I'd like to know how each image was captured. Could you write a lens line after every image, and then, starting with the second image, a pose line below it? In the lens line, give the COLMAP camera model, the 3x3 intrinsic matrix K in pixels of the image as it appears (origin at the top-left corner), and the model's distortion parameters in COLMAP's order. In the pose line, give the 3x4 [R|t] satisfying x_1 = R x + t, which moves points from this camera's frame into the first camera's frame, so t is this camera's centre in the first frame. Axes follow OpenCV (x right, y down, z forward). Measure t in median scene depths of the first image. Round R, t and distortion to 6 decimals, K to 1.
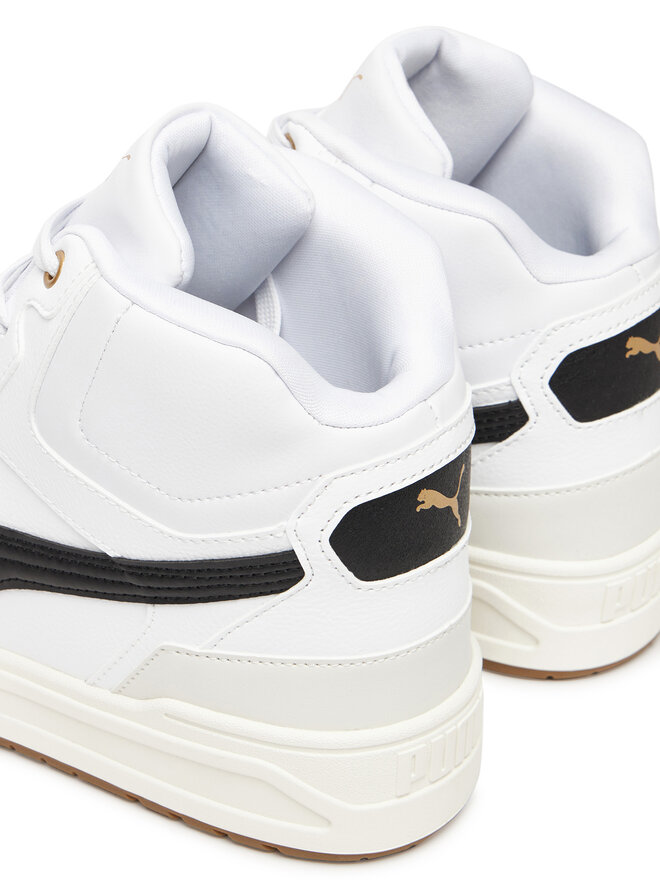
lens RADIAL K [[2093.0, 0, 330.0], [0, 2093.0, 440.0], [0, 0, 1]] dist [-0.020288, 0.161634]
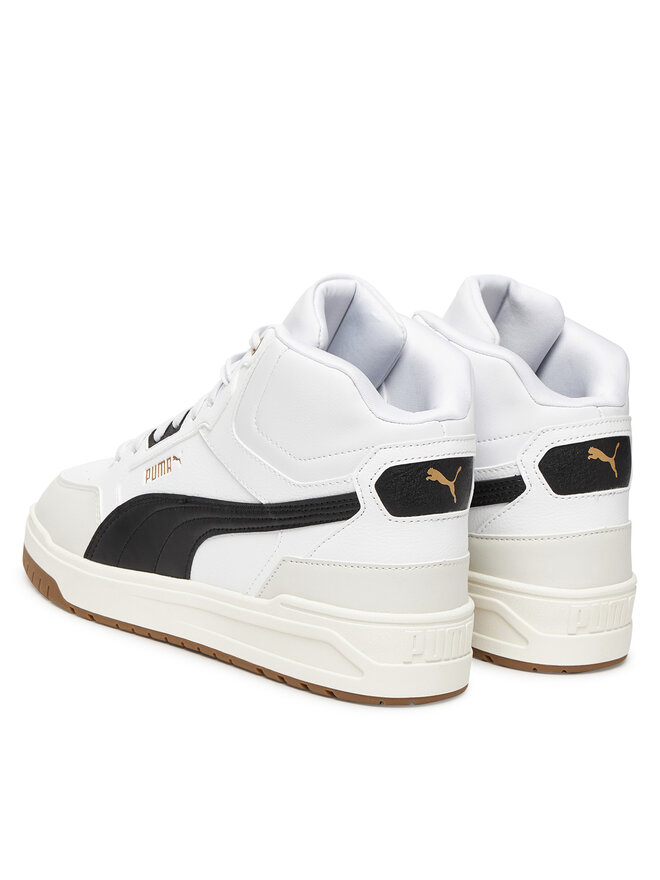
lens RADIAL K [[2093.0, 0, 330.0], [0, 2093.0, 440.0], [0, 0, 1]] dist [-0.020288, 0.161634]
pose [[0.972490, 0.096075, -0.212210, 0.313051], [-0.156046, 0.945061, -0.287245, 0.490215], [0.172954, 0.312457, 0.934054, -0.653049]]
